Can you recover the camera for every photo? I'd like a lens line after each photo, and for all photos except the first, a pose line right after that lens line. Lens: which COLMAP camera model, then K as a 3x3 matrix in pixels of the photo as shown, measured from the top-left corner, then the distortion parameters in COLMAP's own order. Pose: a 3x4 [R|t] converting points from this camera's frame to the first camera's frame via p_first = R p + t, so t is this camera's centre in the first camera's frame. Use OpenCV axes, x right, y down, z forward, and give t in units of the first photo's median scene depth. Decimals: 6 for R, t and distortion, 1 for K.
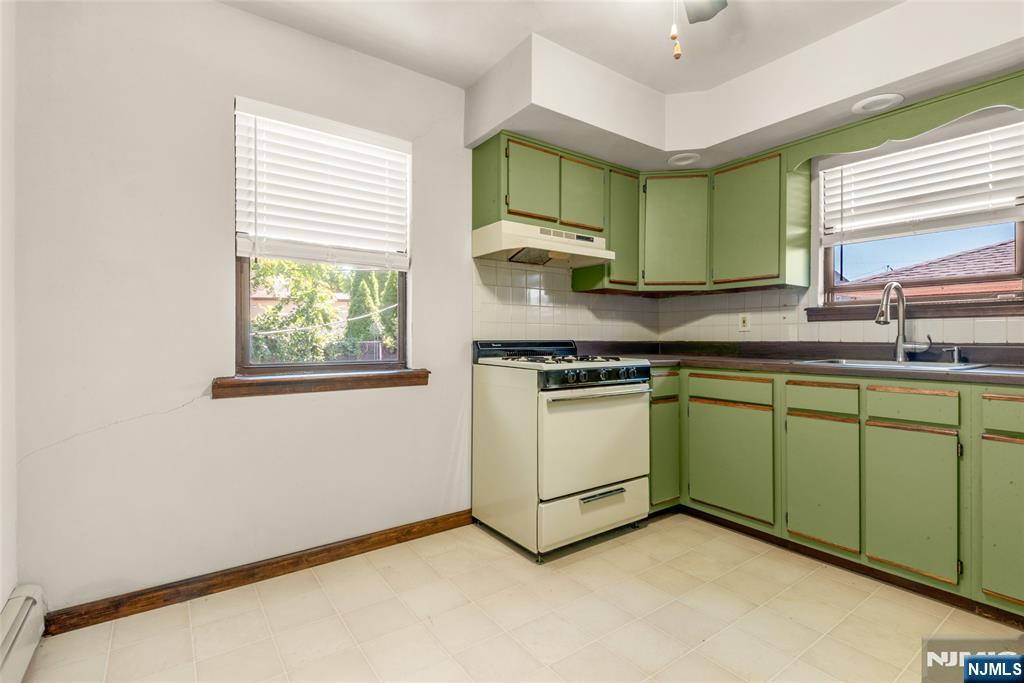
lens RADIAL K [[474.3, 0, 514.9], [0, 474.3, 328.5], [0, 0, 1]] dist [-0.001672, -0.000380]
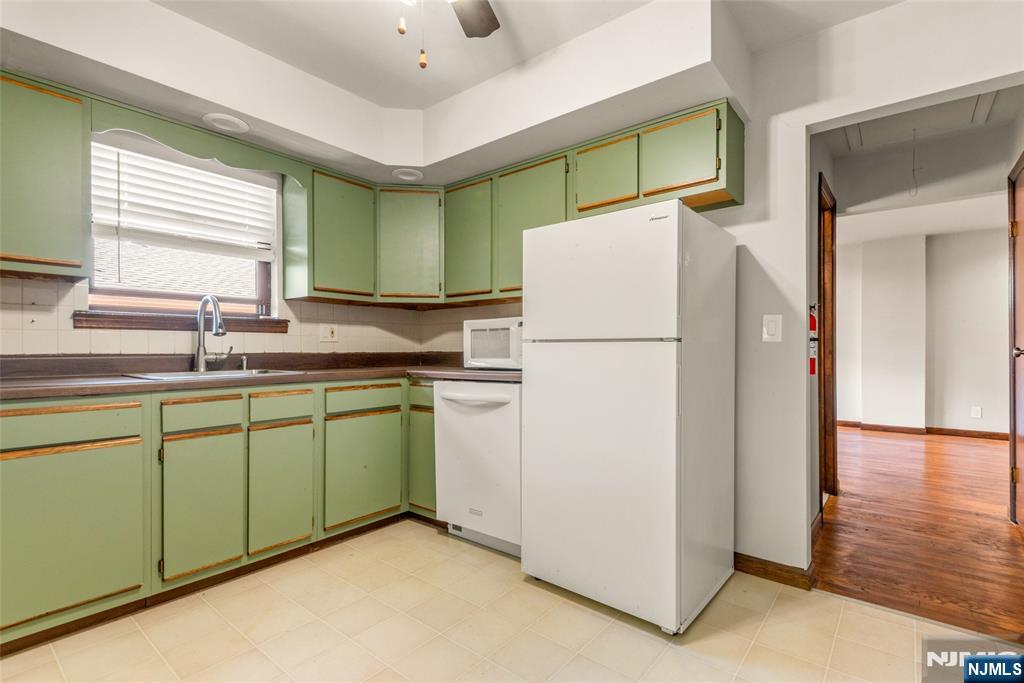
lens RADIAL K [[472.3, 0, 520.2], [0, 472.3, 345.2], [0, 0, 1]] dist [0.041612, -0.024326]
pose [[-0.246752, 0.005587, 0.969062, -0.395192], [-0.017506, 0.999795, -0.010222, 0.010520], [-0.968920, -0.019487, -0.246604, 0.604014]]
